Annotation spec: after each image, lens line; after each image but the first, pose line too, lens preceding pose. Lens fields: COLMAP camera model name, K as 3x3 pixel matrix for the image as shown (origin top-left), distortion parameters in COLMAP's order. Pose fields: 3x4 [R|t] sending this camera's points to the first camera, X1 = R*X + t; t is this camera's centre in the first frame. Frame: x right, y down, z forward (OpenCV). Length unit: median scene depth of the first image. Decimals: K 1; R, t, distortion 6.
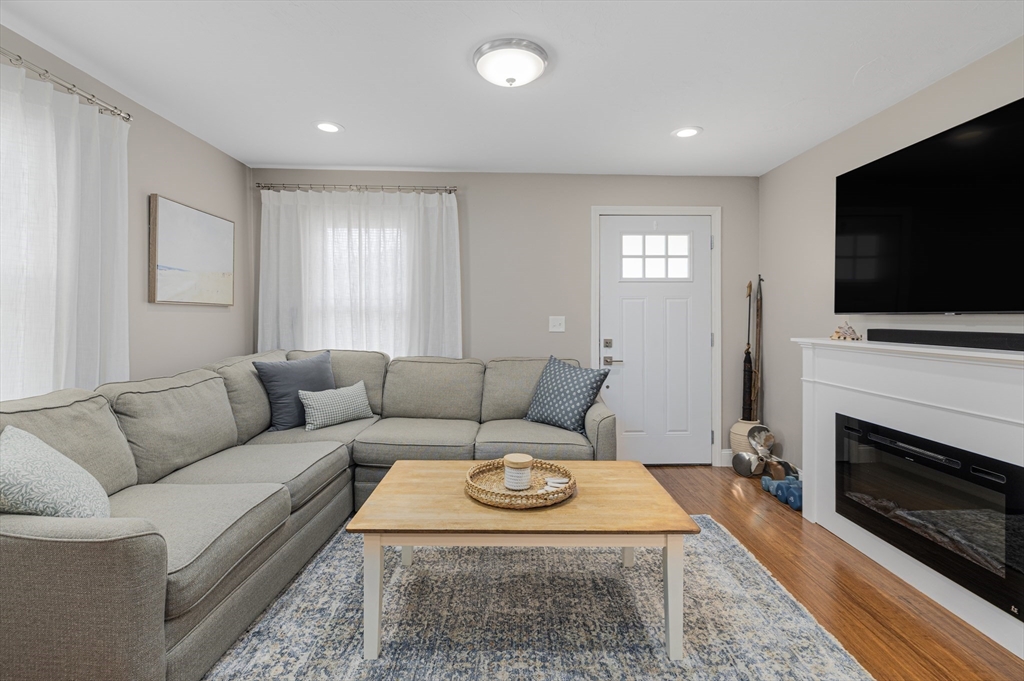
lens RADIAL K [[457.2, 0, 512.2], [0, 457.2, 317.3], [0, 0, 1]] dist [-0.001183, -0.000060]
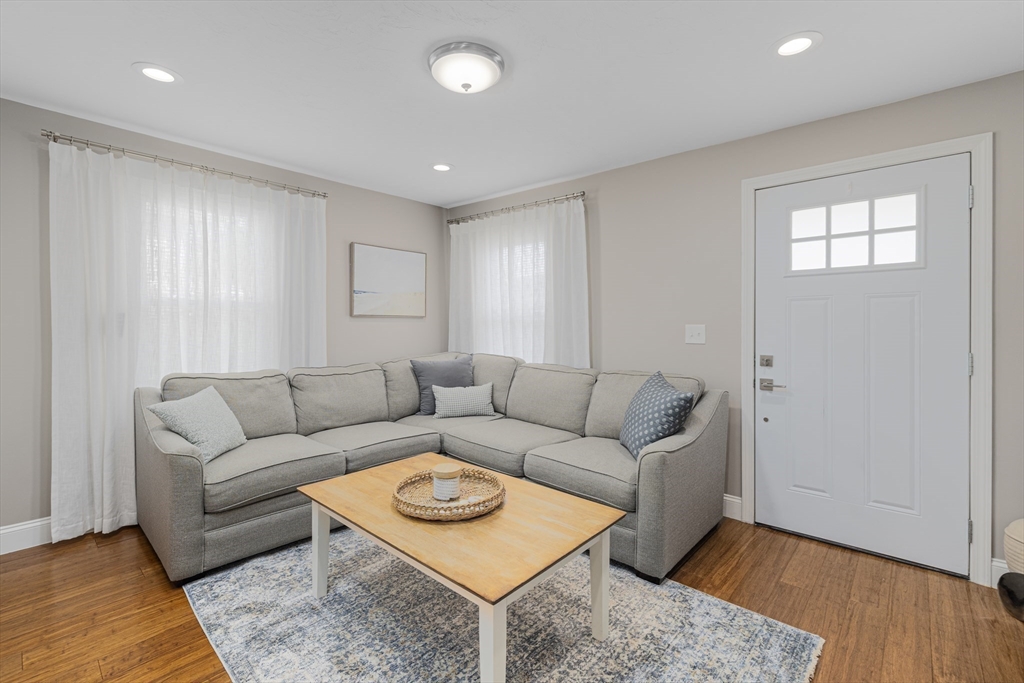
lens RADIAL K [[446.4, 0, 513.9], [0, 446.4, 326.3], [0, 0, 1]] dist [0.001449, 0.000442]
pose [[0.744215, 0.001053, -0.667939, 0.485458], [0.001007, 0.999996, 0.002698, -0.001956], [0.667939, -0.002681, 0.744211, 0.235808]]
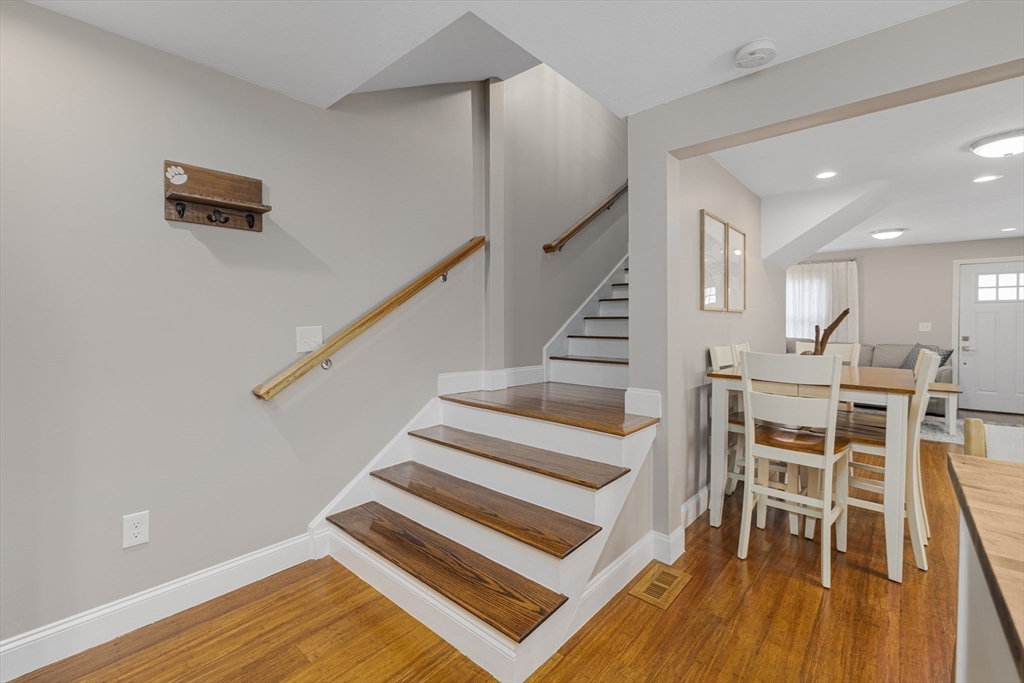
lens RADIAL K [[446.4, 0, 513.9], [0, 446.4, 326.3], [0, 0, 1]] dist [0.001449, 0.000442]
pose [[0.747477, 0.005683, -0.664264, 0.070019], [0.000634, 0.999957, 0.009269, -0.008024], [0.664288, -0.007350, 0.747441, -1.756038]]
